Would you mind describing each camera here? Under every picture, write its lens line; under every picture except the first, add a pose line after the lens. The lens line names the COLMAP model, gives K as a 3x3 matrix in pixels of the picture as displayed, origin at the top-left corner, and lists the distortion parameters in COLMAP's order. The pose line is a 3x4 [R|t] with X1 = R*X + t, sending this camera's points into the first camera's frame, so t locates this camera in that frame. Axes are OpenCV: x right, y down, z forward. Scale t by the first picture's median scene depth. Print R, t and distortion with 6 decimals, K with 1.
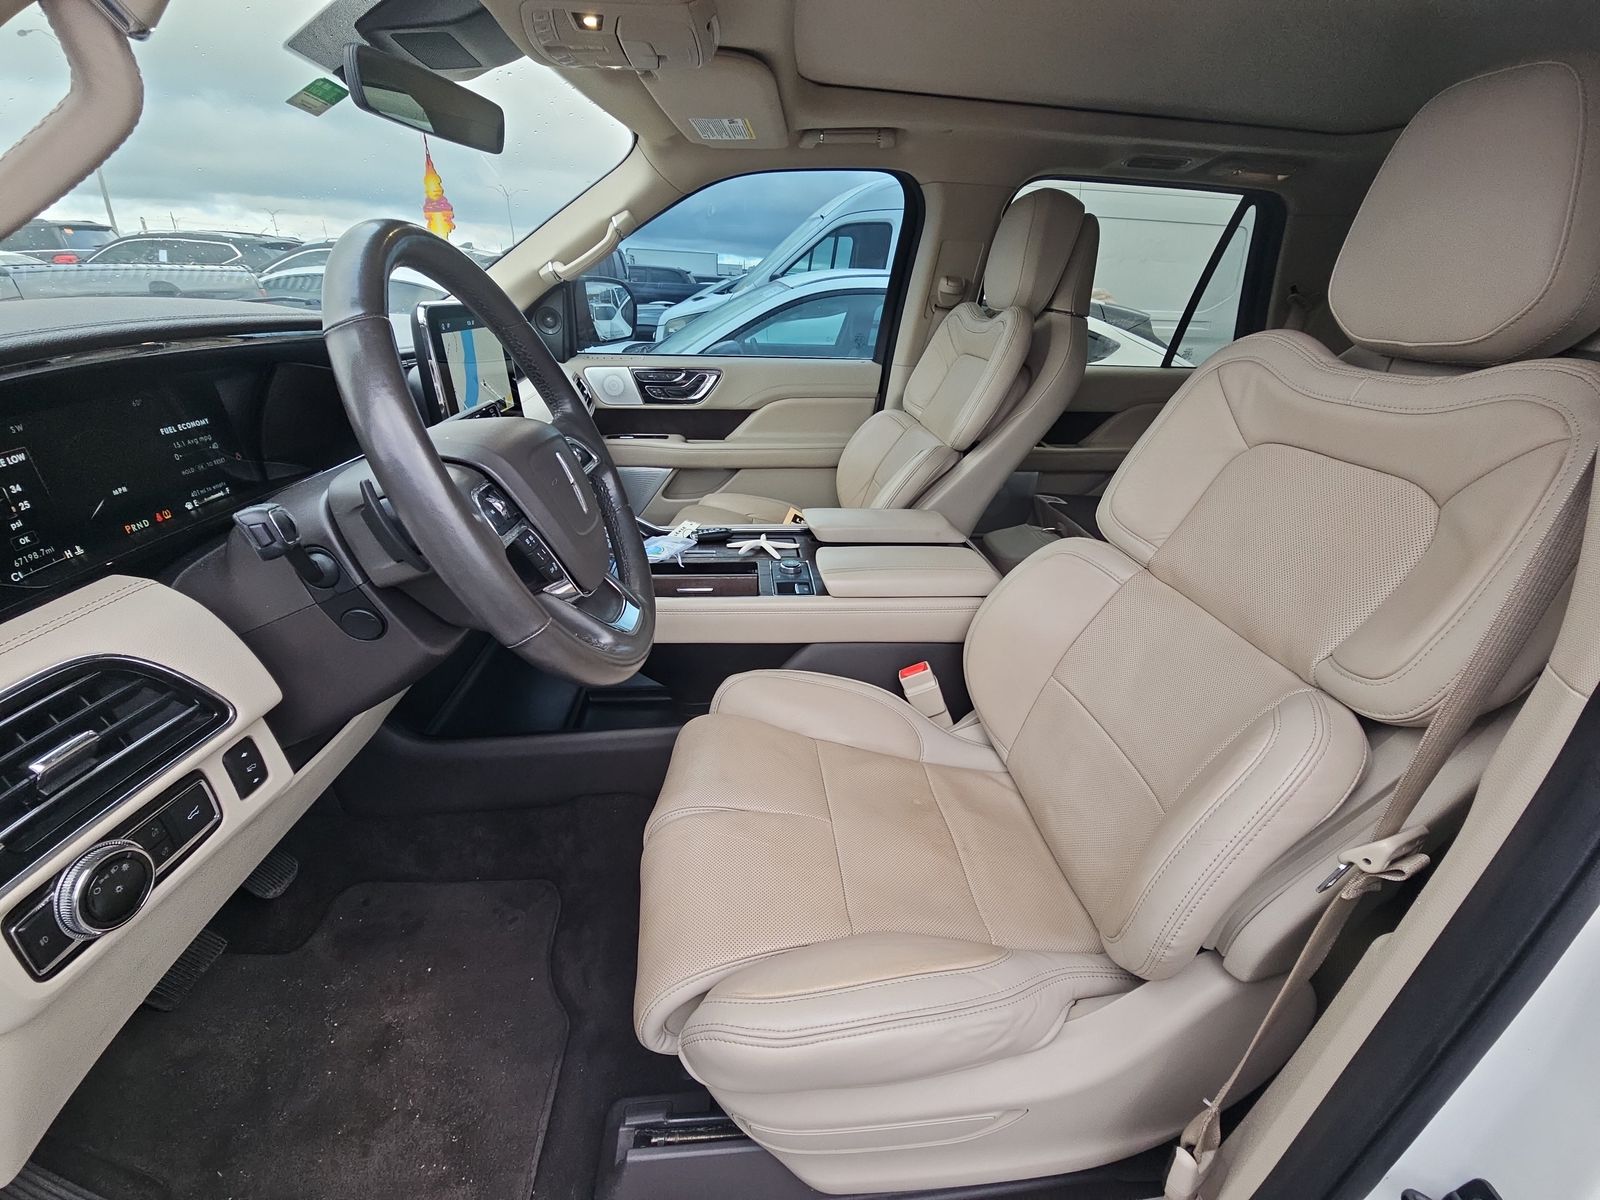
lens RADIAL K [[655.7, 0, 800.9], [0, 655.7, 604.8], [0, 0, 1]] dist [0.016059, -0.015840]
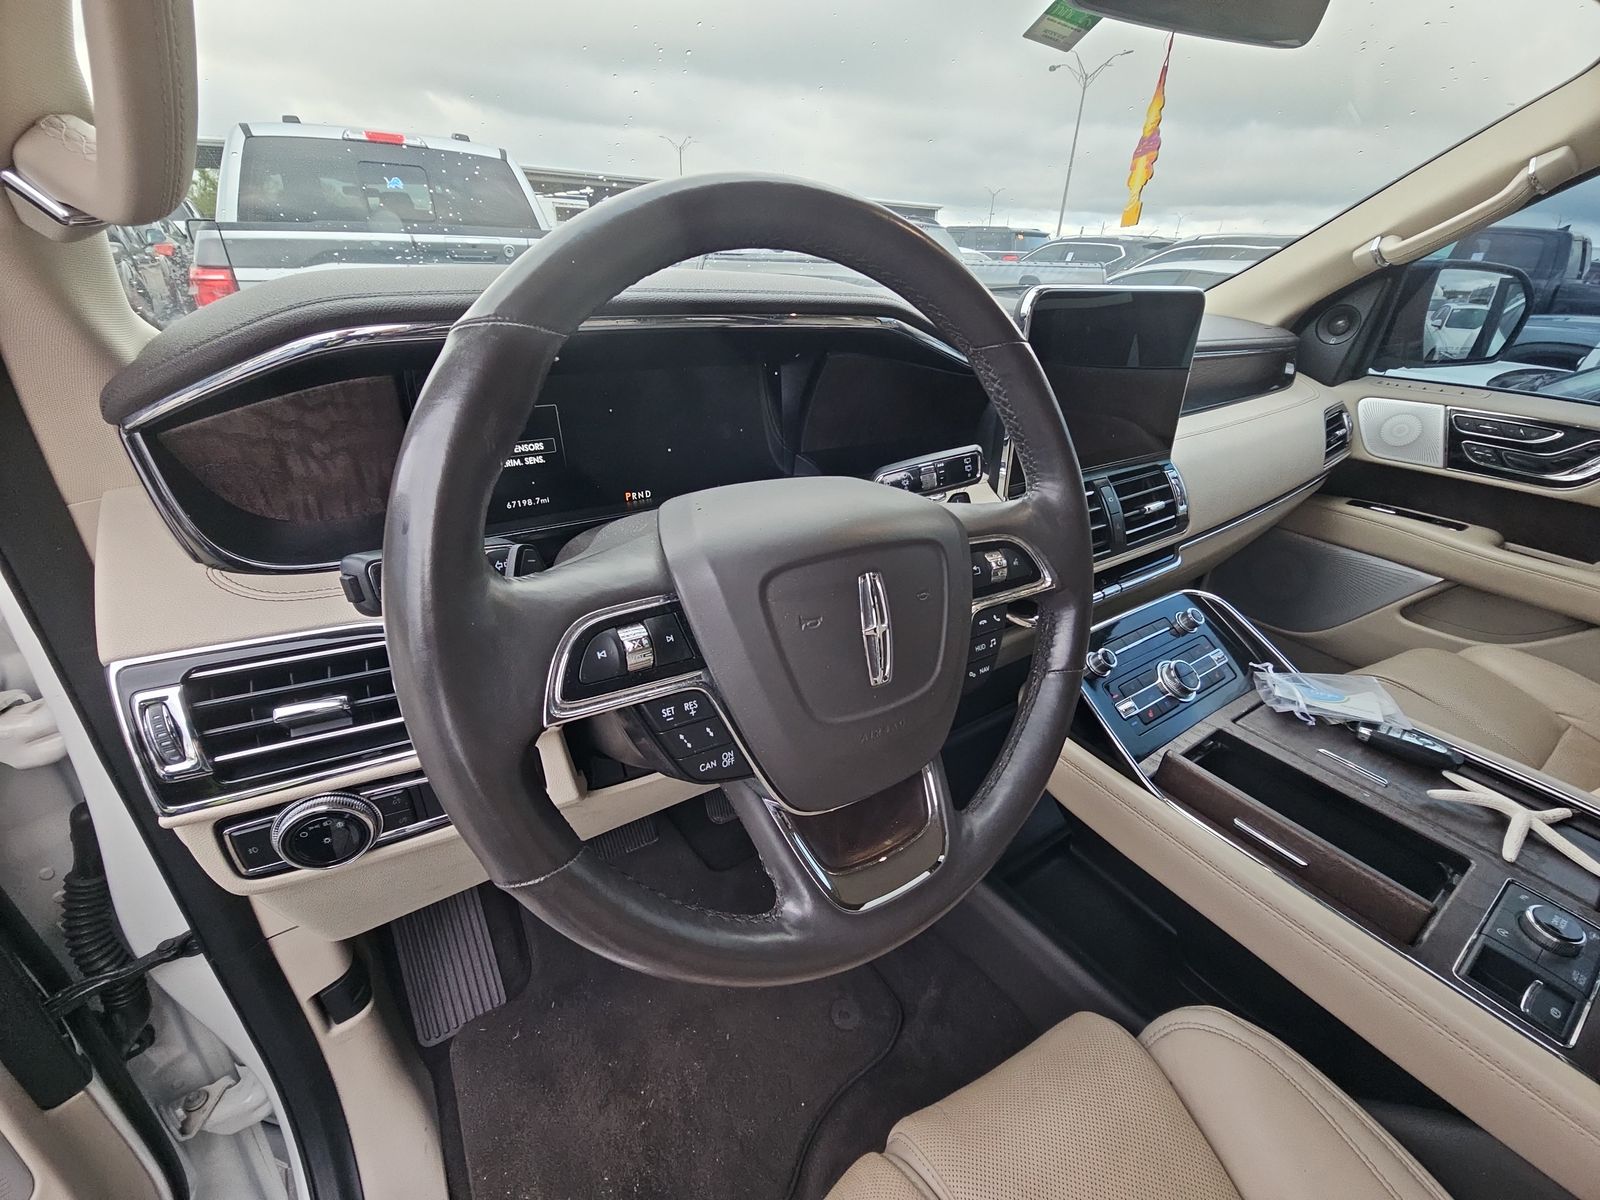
lens RADIAL K [[655.7, 0, 800.9], [0, 655.7, 604.8], [0, 0, 1]] dist [0.016059, -0.015840]
pose [[0.486516, 0.383453, -0.785026, -0.004830], [-0.381657, 0.901547, 0.203839, -0.109961], [0.785901, 0.200440, 0.584965, 0.255053]]
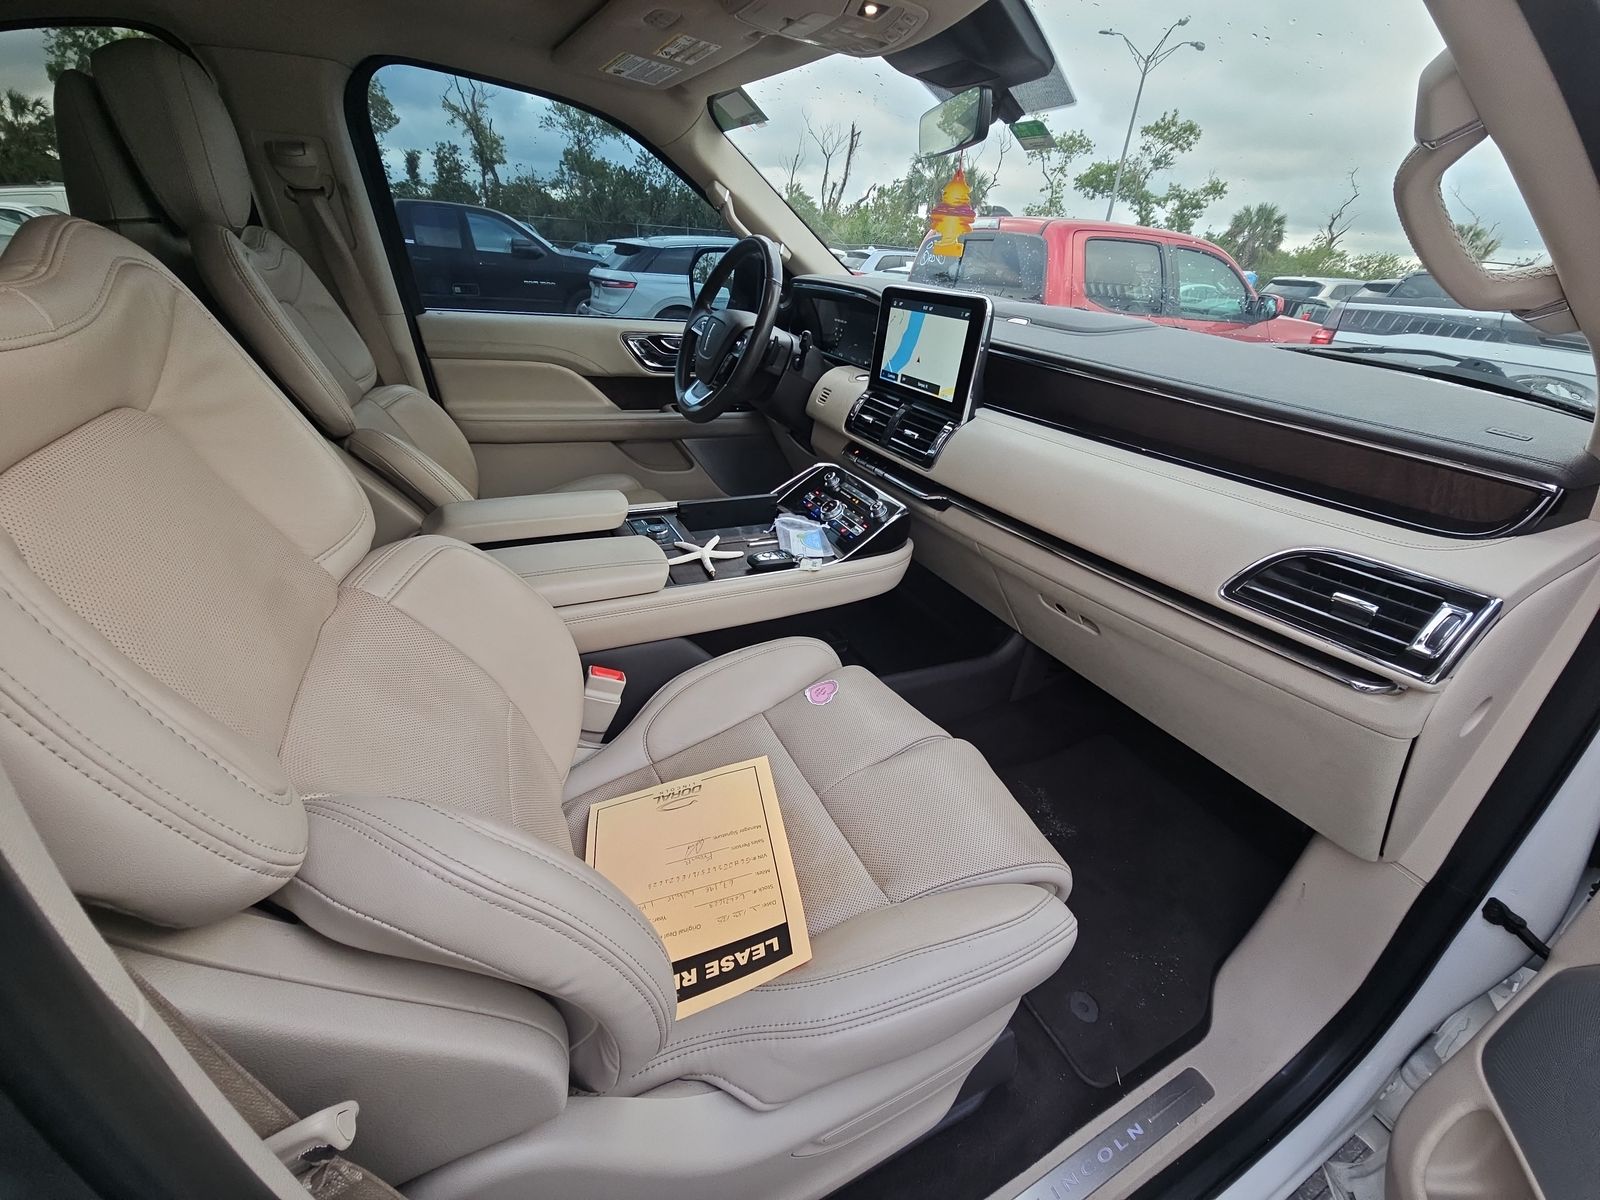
lens RADIAL K [[652.2, 0, 806.5], [0, 652.2, 590.3], [0, 0, 1]] dist [0.000802, -0.002484]
pose [[-0.917312, 0.071198, -0.391752, 0.127576], [-0.269028, 0.614501, 0.741628, -0.615121], [0.293534, 0.785697, -0.544535, 1.307578]]
